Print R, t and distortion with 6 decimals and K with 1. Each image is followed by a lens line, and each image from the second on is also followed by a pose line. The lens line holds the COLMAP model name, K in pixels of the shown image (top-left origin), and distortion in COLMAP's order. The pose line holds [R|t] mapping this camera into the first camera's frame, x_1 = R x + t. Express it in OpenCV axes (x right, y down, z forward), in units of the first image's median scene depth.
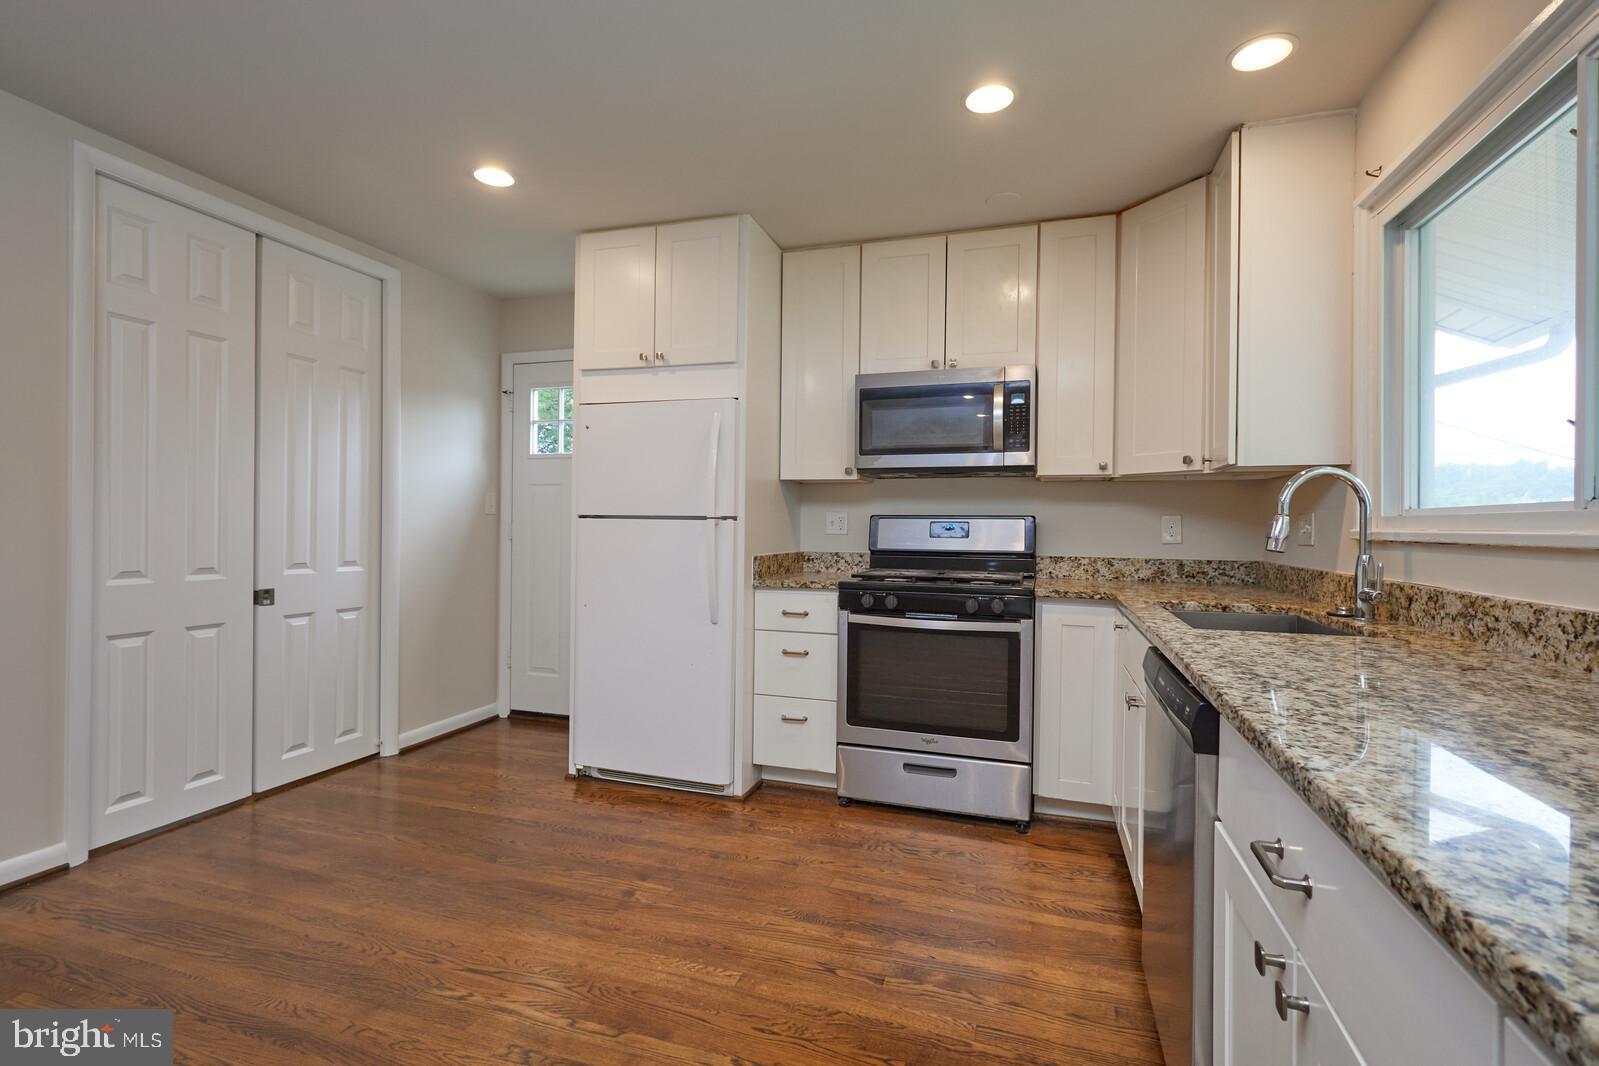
lens RADIAL K [[738.1, 0, 799.5], [0, 738.1, 533.0], [0, 0, 1]] dist [0.000920, -0.000336]
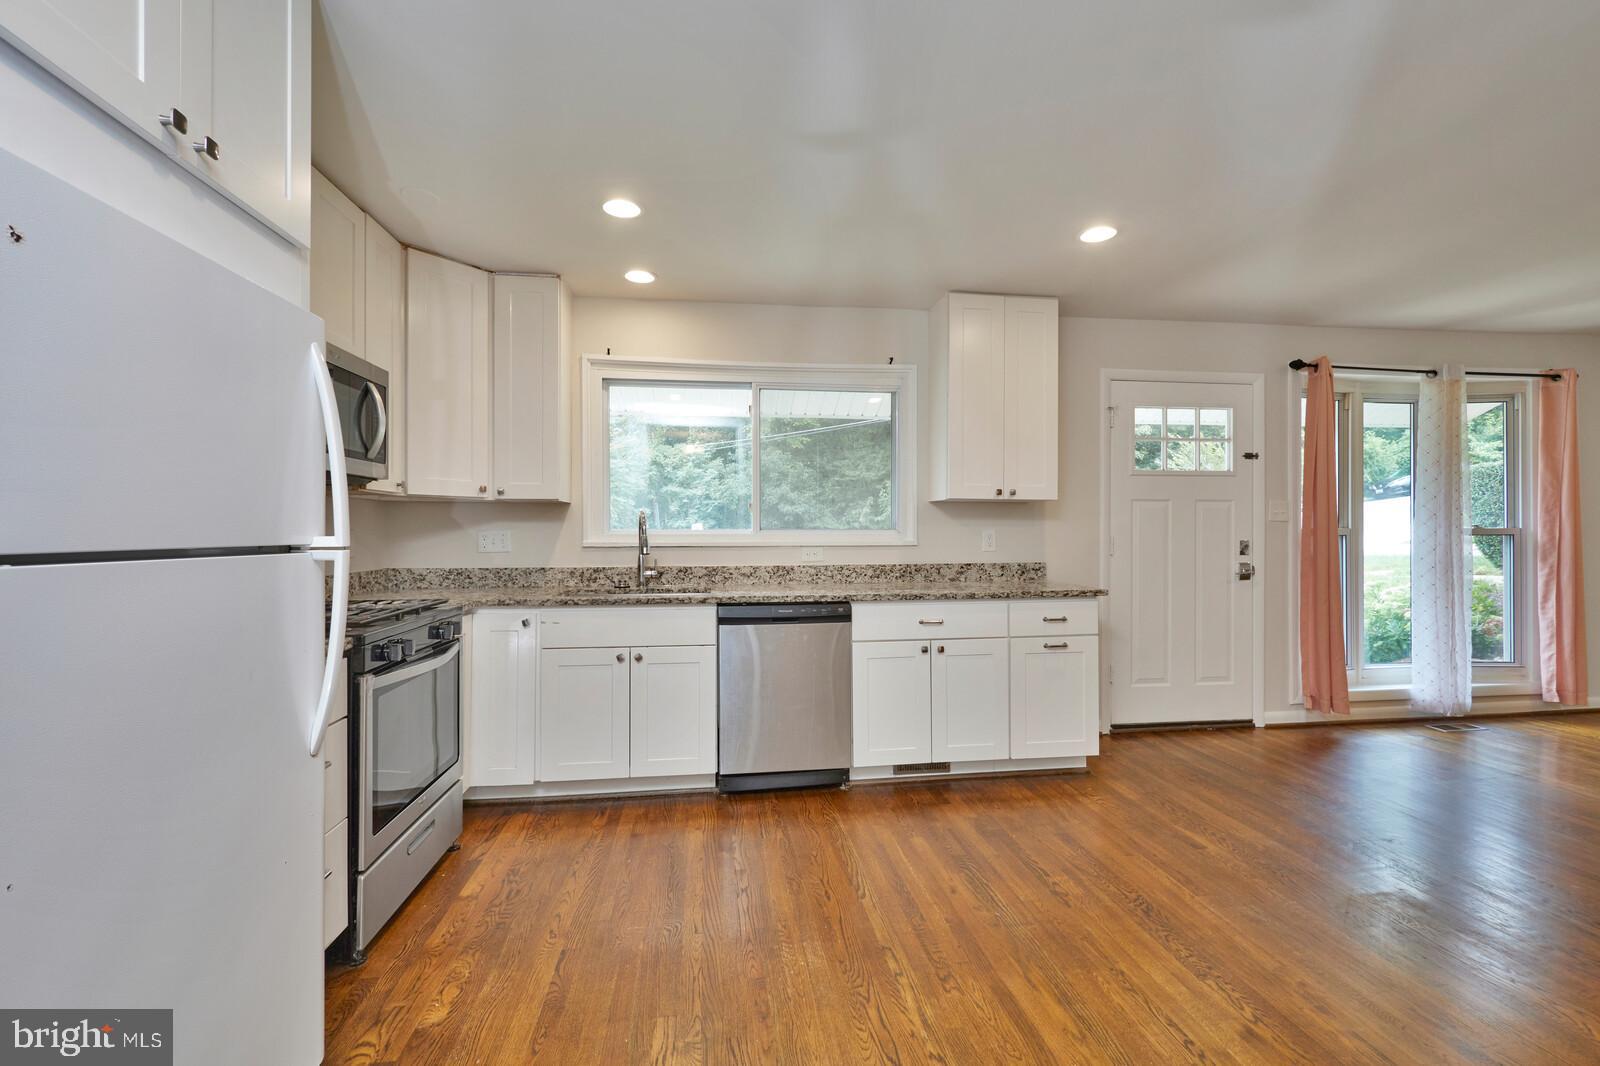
lens RADIAL K [[686.5, 0, 797.9], [0, 686.5, 527.2], [0, 0, 1]] dist [-0.000193, -0.000074]
pose [[-0.430874, -0.006305, 0.902390, -0.684777], [0.006540, 0.999928, 0.010110, -0.037034], [-0.902388, 0.010258, -0.430802, 0.900447]]
